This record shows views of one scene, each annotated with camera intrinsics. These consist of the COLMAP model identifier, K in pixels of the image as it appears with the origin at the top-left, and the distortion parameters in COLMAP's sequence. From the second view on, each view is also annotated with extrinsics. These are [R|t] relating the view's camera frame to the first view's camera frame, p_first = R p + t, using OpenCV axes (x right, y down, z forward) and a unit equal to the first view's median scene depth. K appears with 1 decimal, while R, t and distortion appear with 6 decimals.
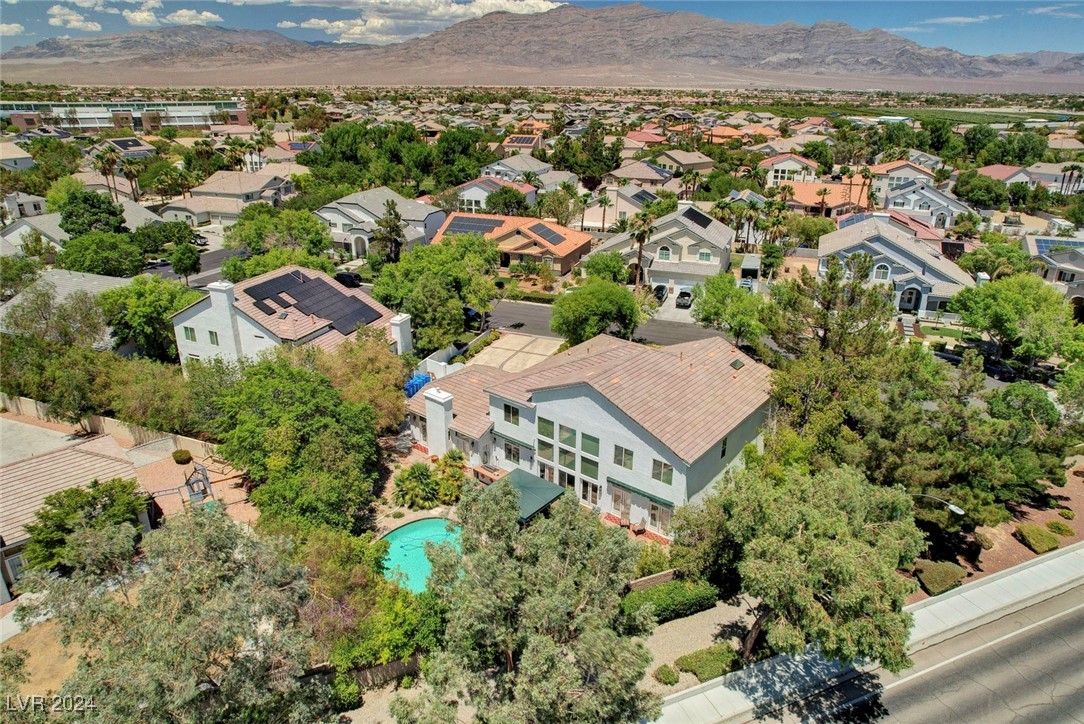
lens RADIAL K [[693.1, 0, 534.8], [0, 693.1, 358.3], [0, 0, 1]] dist [-0.077067, 0.067318]
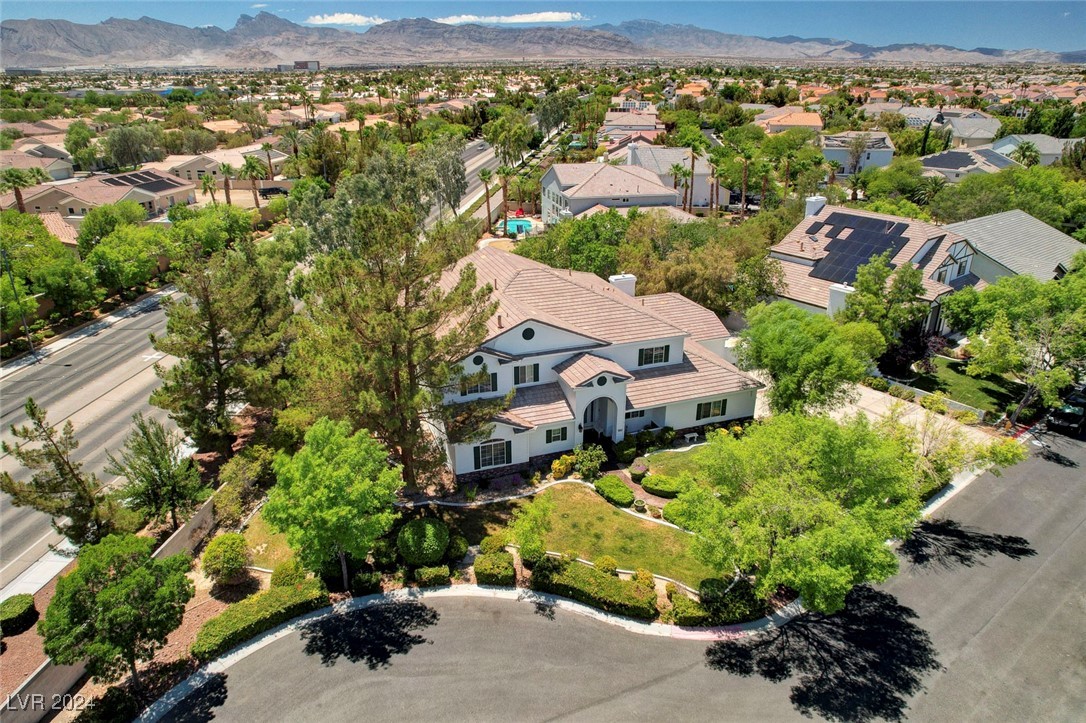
lens RADIAL K [[694.4, 0, 536.3], [0, 694.4, 353.2], [0, 0, 1]] dist [-0.077067, 0.067318]
pose [[-0.506287, 0.318917, -0.801227, 0.575188], [-0.322582, 0.791616, 0.518927, -0.256594], [0.799759, 0.521188, -0.297908, 0.822165]]
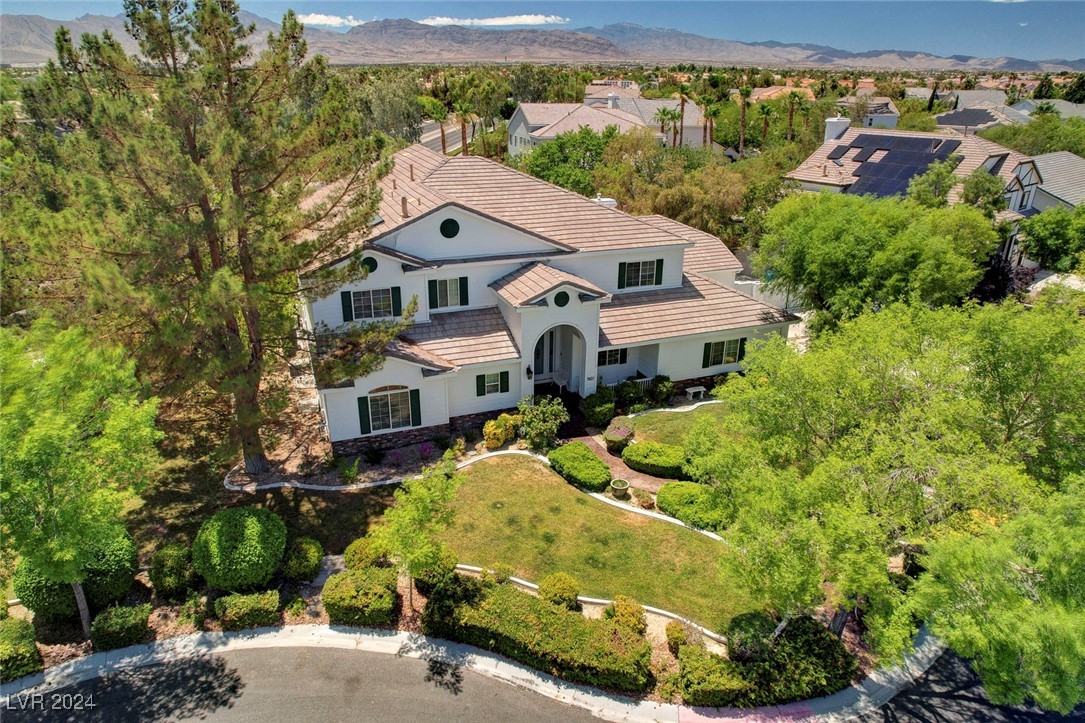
lens RADIAL K [[693.8, 0, 536.2], [0, 693.8, 357.3], [0, 0, 1]] dist [-0.077067, 0.067318]
pose [[-0.486003, 0.320025, -0.813256, 0.437547], [-0.336061, 0.790566, 0.511927, -0.138765], [0.806761, 0.522101, -0.276670, 0.815982]]
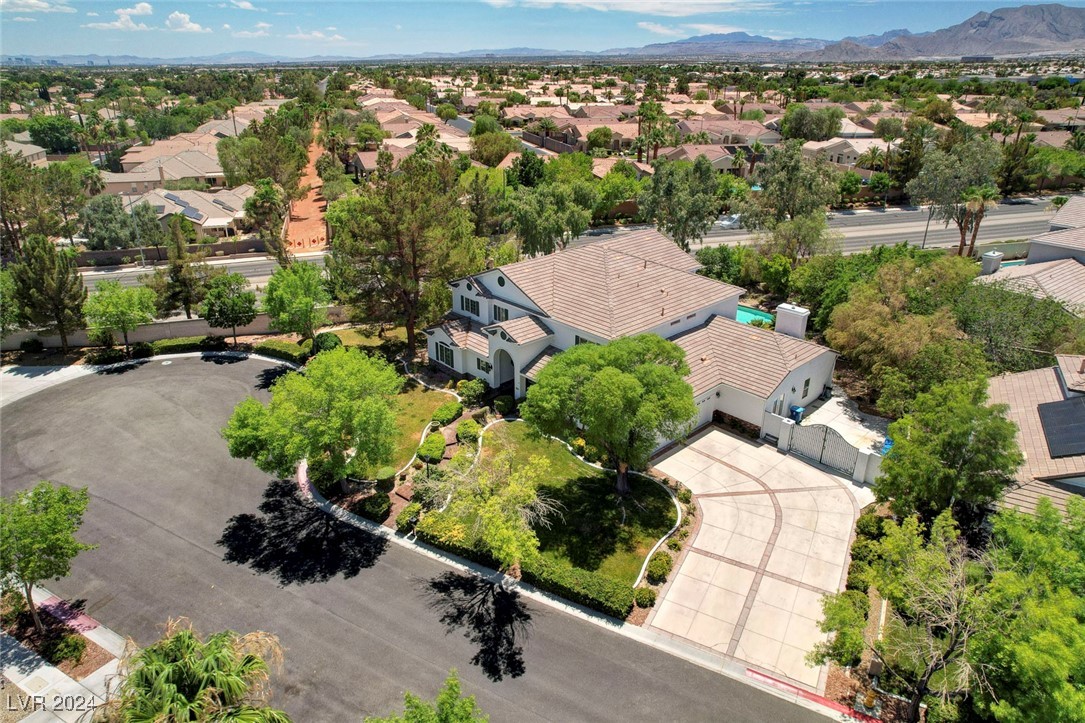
lens RADIAL K [[693.8, 0, 542.3], [0, 693.8, 351.3], [0, 0, 1]] dist [-0.077067, 0.067318]
pose [[-0.993005, -0.055233, 0.104360, 0.071812], [0.034510, 0.709492, 0.703868, -0.389994], [-0.112919, 0.702545, -0.702623, 1.127623]]
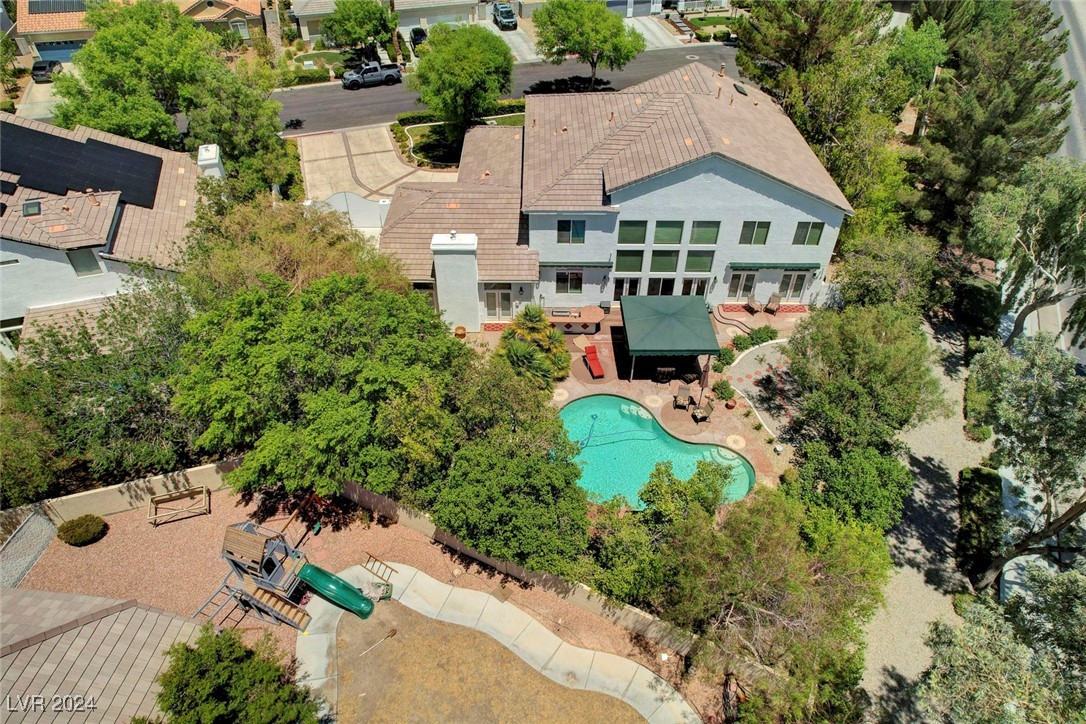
lens RADIAL K [[694.4, 0, 535.7], [0, 694.4, 356.3], [0, 0, 1]] dist [-0.077067, 0.067318]
pose [[0.770089, -0.419370, 0.480719, -0.279667], [0.234754, 0.886970, 0.397711, -0.059276], [-0.593172, -0.193422, 0.781495, 0.266217]]
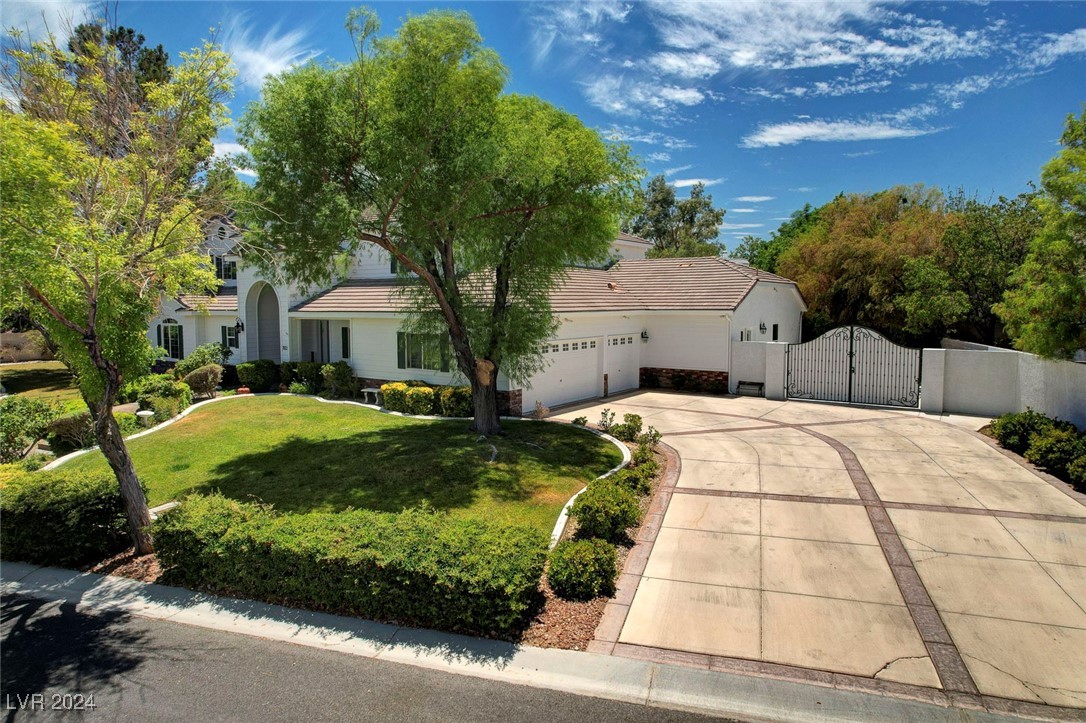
lens RADIAL K [[694.4, 0, 544.7], [0, 694.4, 356.3], [0, 0, 1]] dist [-0.077067, 0.067318]
pose [[-0.995780, 0.005669, -0.091600, 0.063258], [-0.035995, 0.893993, 0.446632, -0.102425], [0.084422, 0.448045, -0.890016, 1.032690]]
